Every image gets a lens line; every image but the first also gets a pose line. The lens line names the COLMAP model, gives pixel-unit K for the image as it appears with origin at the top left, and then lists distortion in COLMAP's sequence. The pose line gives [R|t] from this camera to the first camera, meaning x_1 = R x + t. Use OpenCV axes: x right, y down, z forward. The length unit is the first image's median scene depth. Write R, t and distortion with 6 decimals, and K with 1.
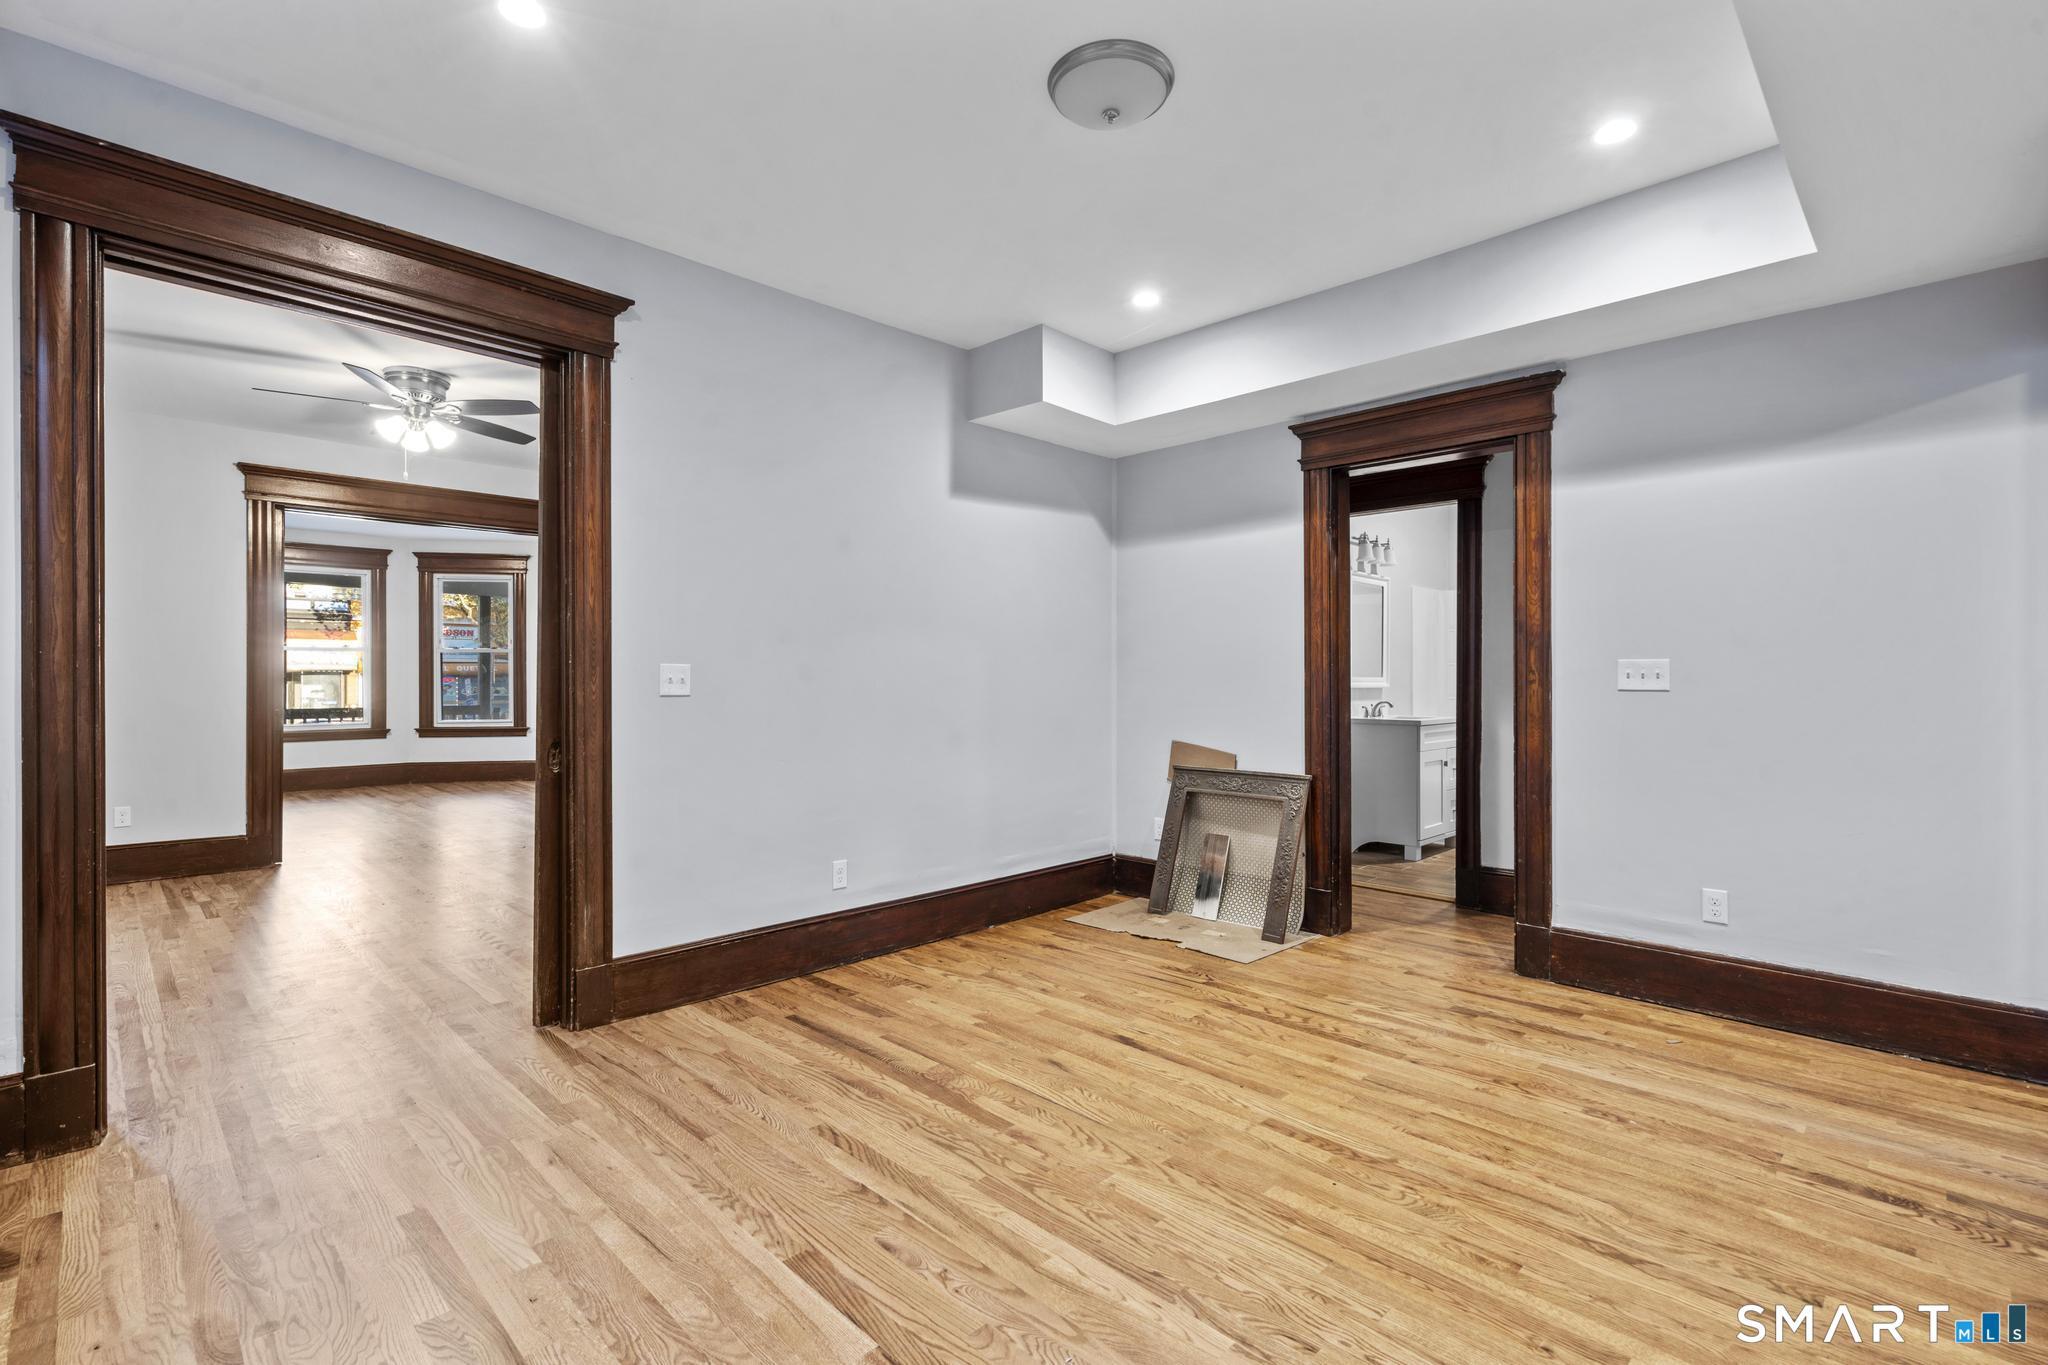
lens RADIAL K [[948.6, 0, 1013.7], [0, 948.6, 649.9], [0, 0, 1]] dist [-0.003757, 0.001879]
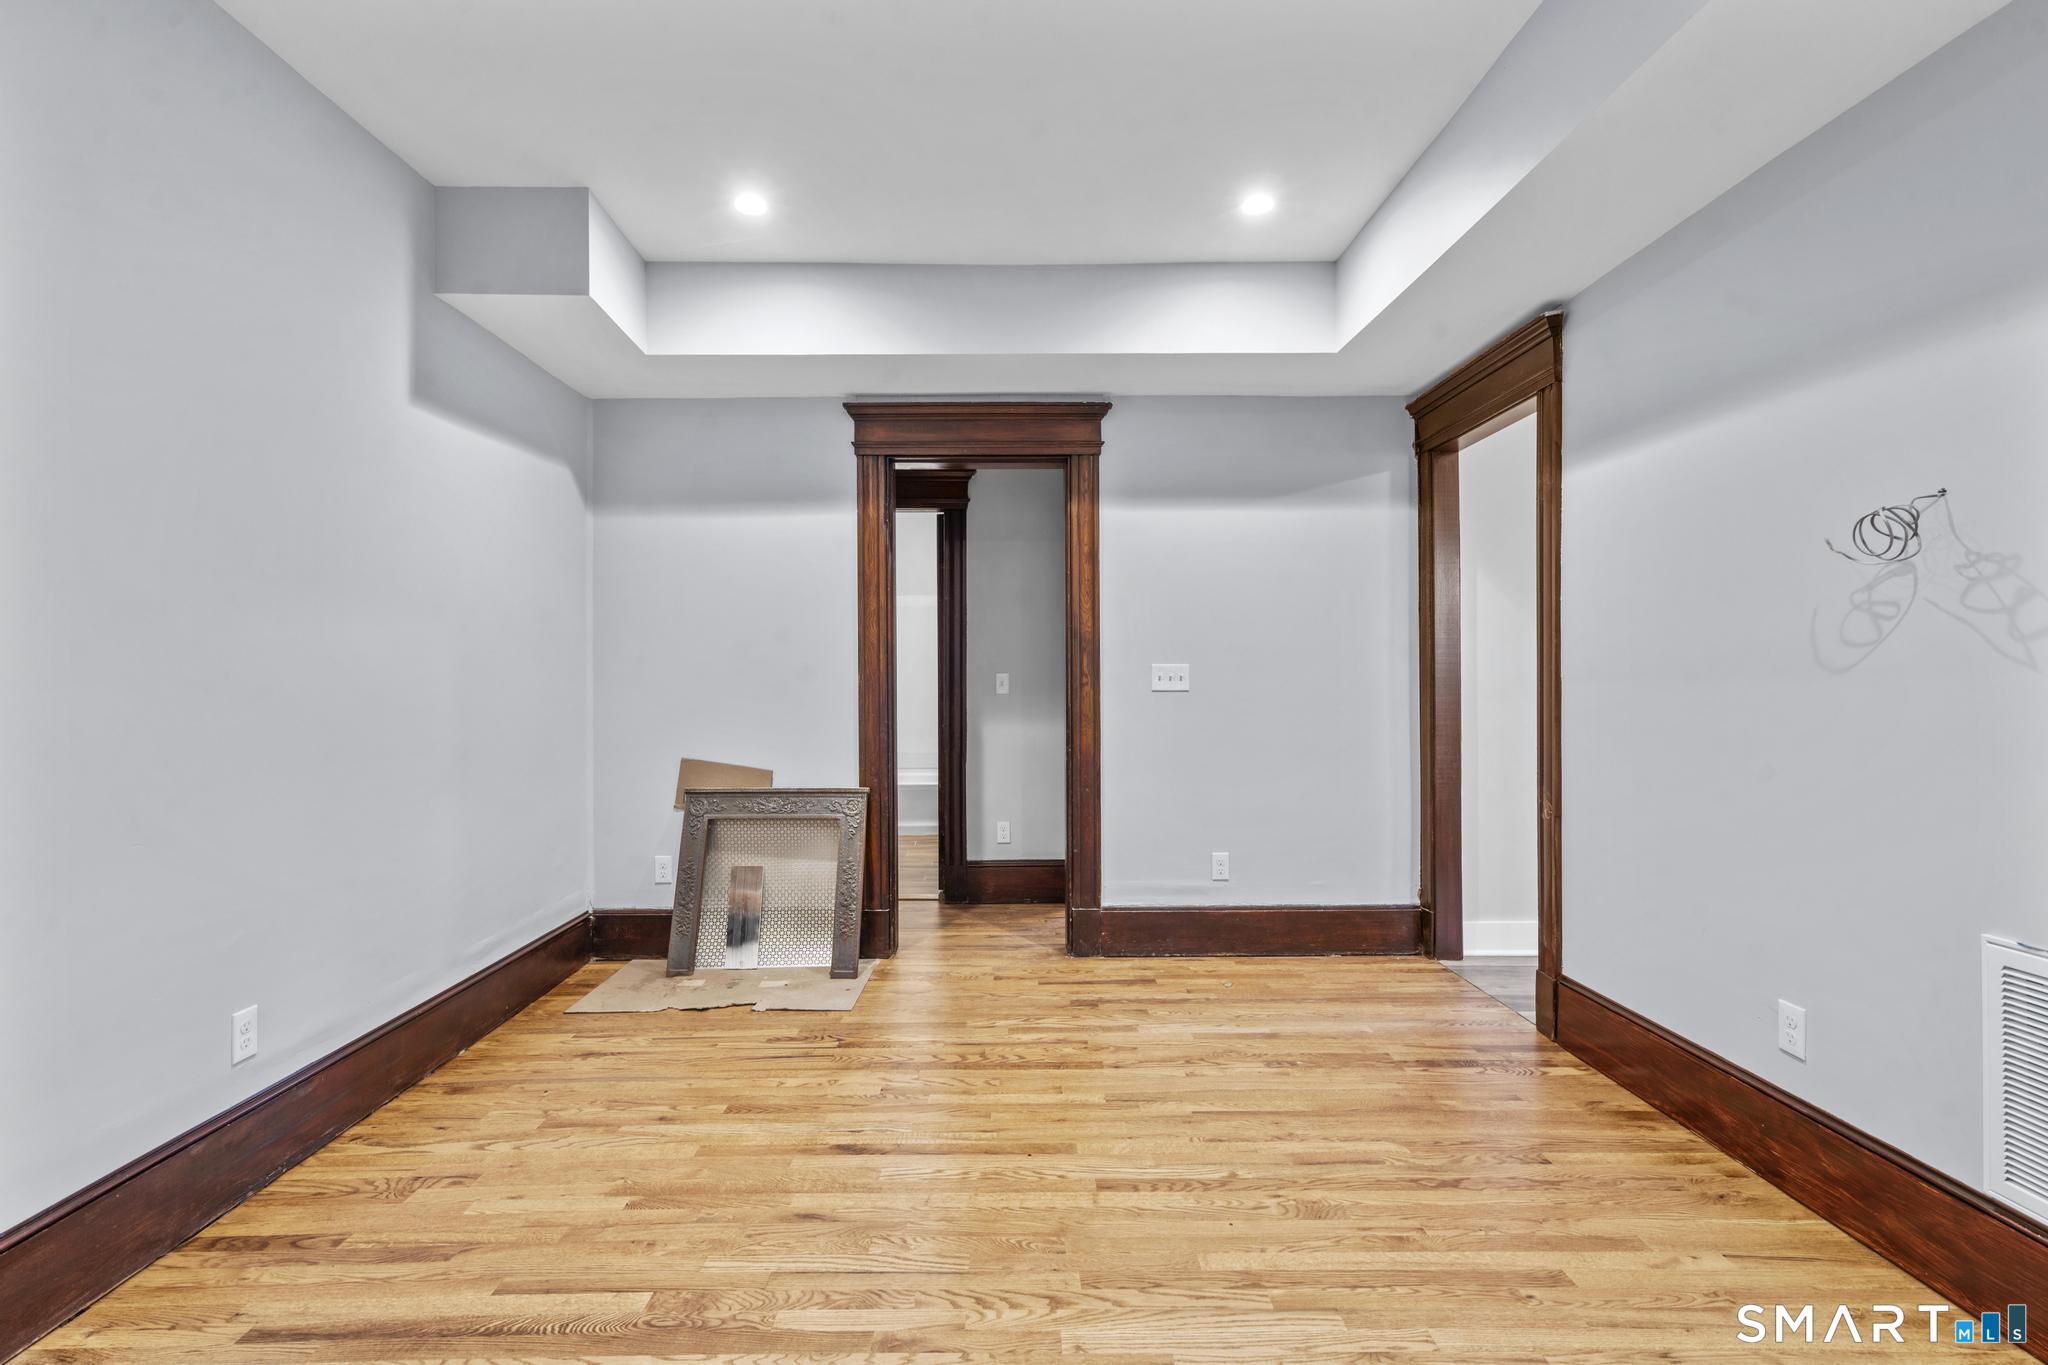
lens RADIAL K [[942.5, 0, 1020.0], [0, 942.5, 657.9], [0, 0, 1]] dist [-0.010929, 0.006909]
pose [[0.694758, 0.014057, 0.719106, -0.283373], [-0.017435, 0.999844, -0.002701, 0.007872], [-0.719032, -0.010661, 0.694895, 0.304924]]
